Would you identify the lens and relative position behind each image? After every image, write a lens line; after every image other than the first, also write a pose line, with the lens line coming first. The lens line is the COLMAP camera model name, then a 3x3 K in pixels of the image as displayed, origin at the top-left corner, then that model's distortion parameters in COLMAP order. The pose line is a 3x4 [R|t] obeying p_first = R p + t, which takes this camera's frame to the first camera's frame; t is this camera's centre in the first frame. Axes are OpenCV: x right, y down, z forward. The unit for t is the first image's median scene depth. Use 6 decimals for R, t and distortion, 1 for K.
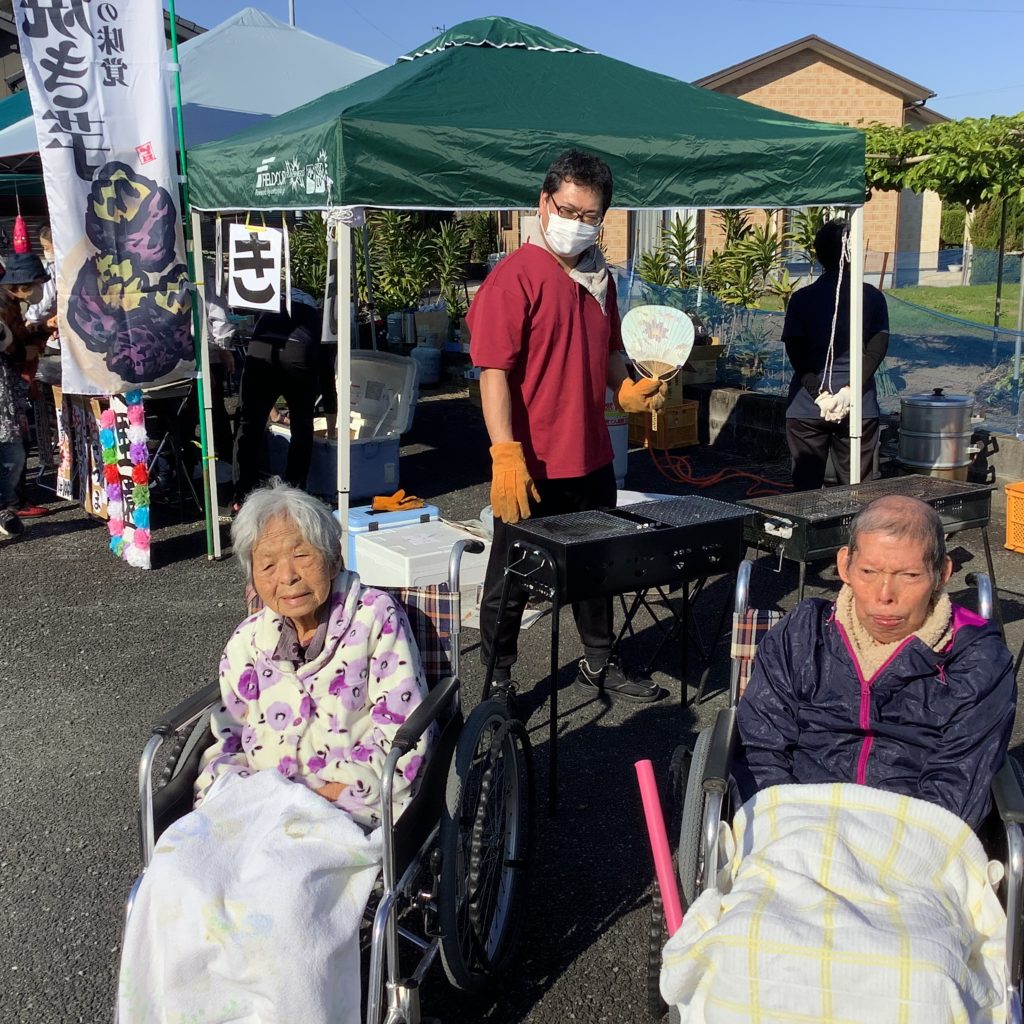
lens RADIAL K [[1230.9, 0, 533.4], [0, 1230.9, 507.6], [0, 0, 1]] dist [0.046271, 0.000000]
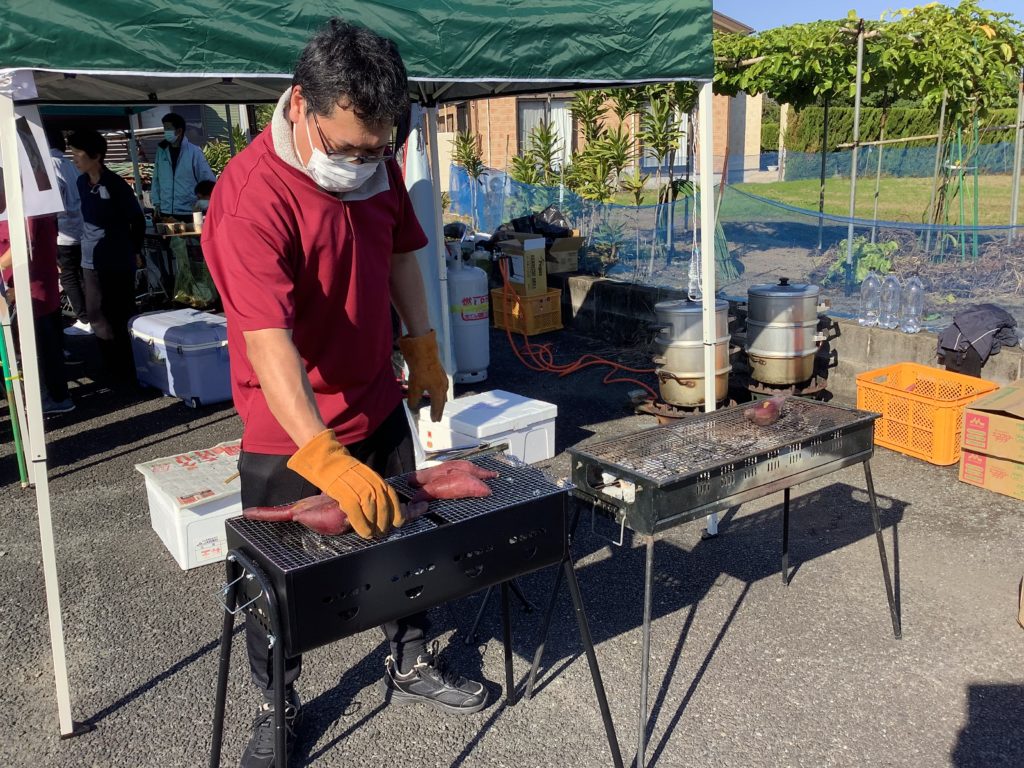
lens RADIAL K [[935.9, 0, 517.4], [0, 935.9, 386.5], [0, 0, 1]] dist [0.020189, 0.000000]
pose [[0.997570, -0.034472, 0.060548, 0.055836], [0.032625, 0.998980, 0.031221, -0.036215], [-0.061562, -0.029170, 0.997677, 0.229586]]
